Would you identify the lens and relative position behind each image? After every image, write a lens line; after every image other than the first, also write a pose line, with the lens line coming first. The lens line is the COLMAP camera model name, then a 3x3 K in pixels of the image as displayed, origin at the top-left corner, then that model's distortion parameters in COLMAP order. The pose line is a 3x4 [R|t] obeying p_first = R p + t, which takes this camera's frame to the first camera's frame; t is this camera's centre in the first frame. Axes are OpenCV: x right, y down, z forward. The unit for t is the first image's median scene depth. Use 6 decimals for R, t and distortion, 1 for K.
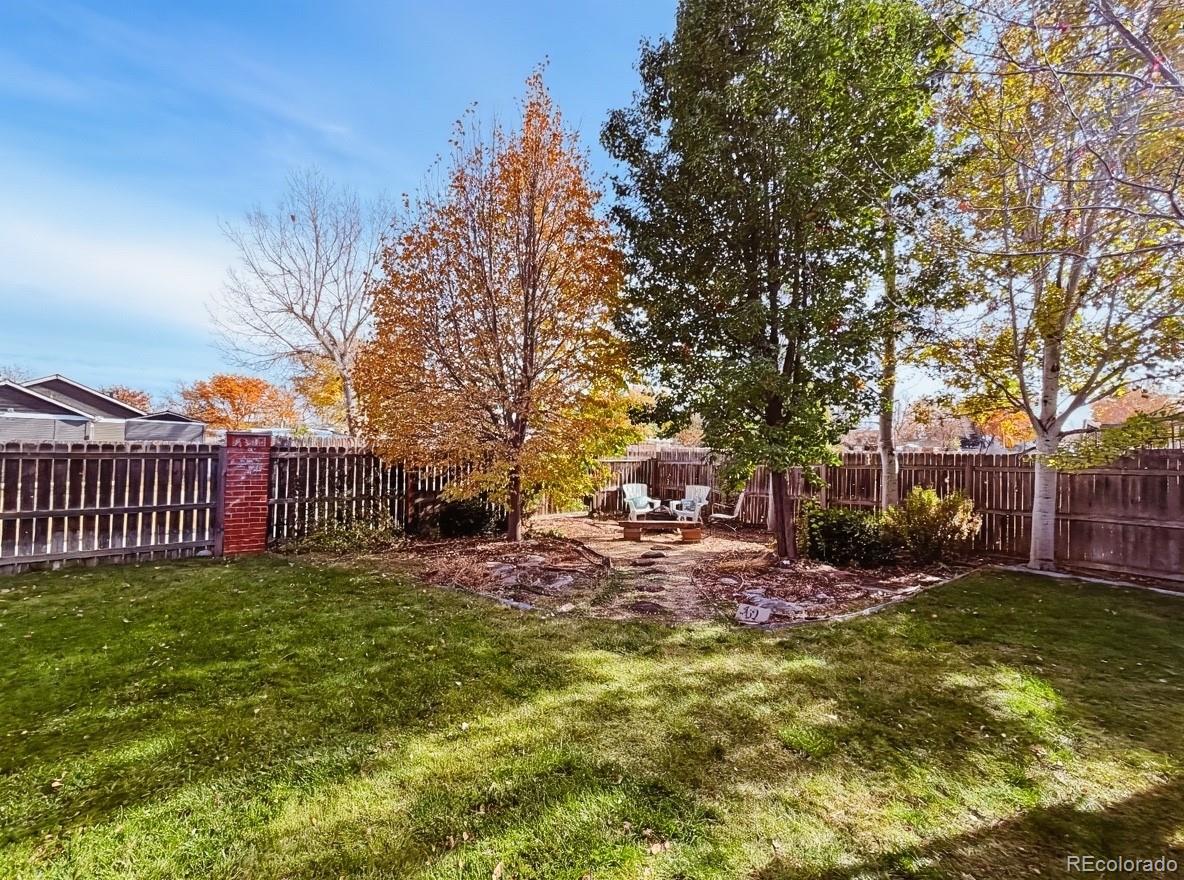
lens RADIAL K [[524.5, 0, 591.2], [0, 524.5, 445.4], [0, 0, 1]] dist [0.001047, 0.000517]
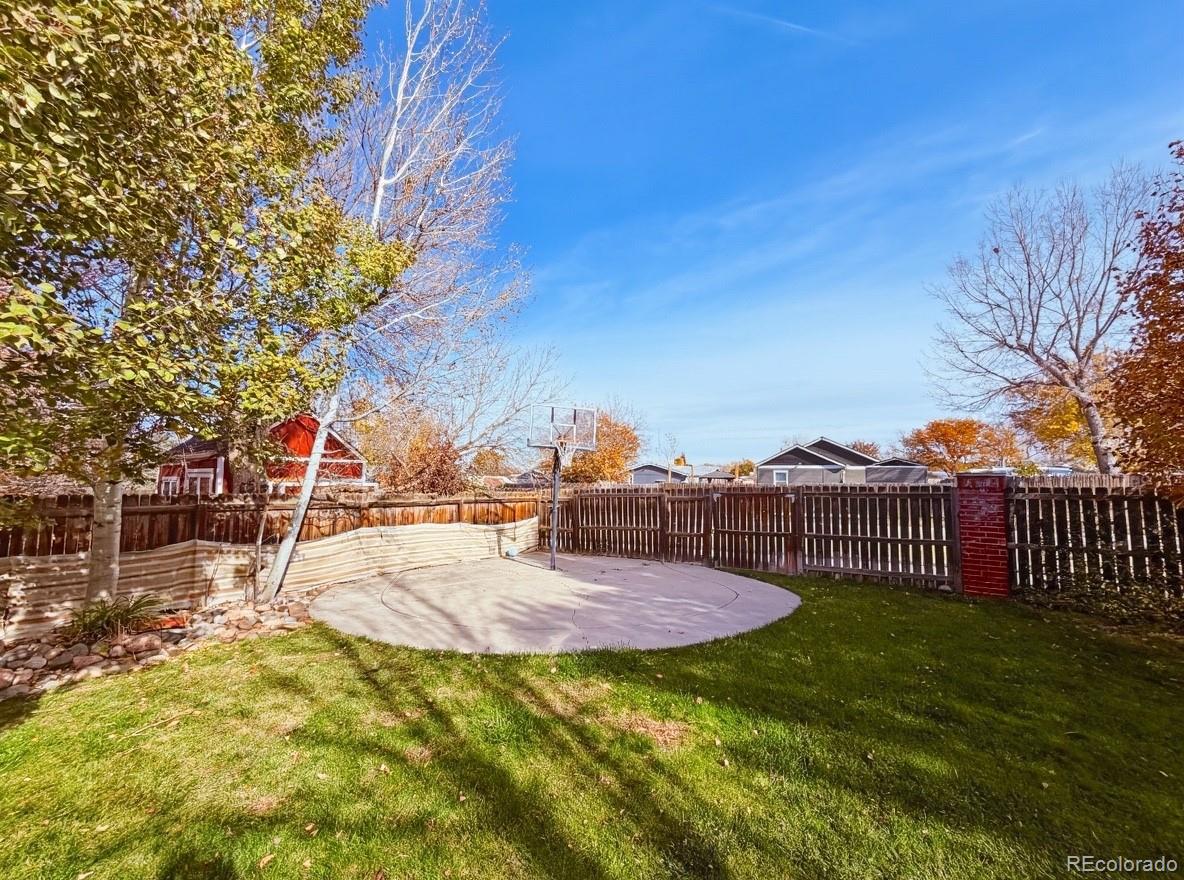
lens RADIAL K [[524.5, 0, 591.2], [0, 524.5, 445.4], [0, 0, 1]] dist [0.001047, 0.000517]
pose [[0.249114, -0.088278, -0.964442, 0.143870], [0.007173, 0.995978, -0.089312, 0.007097], [0.968448, 0.015331, 0.248745, 0.034913]]
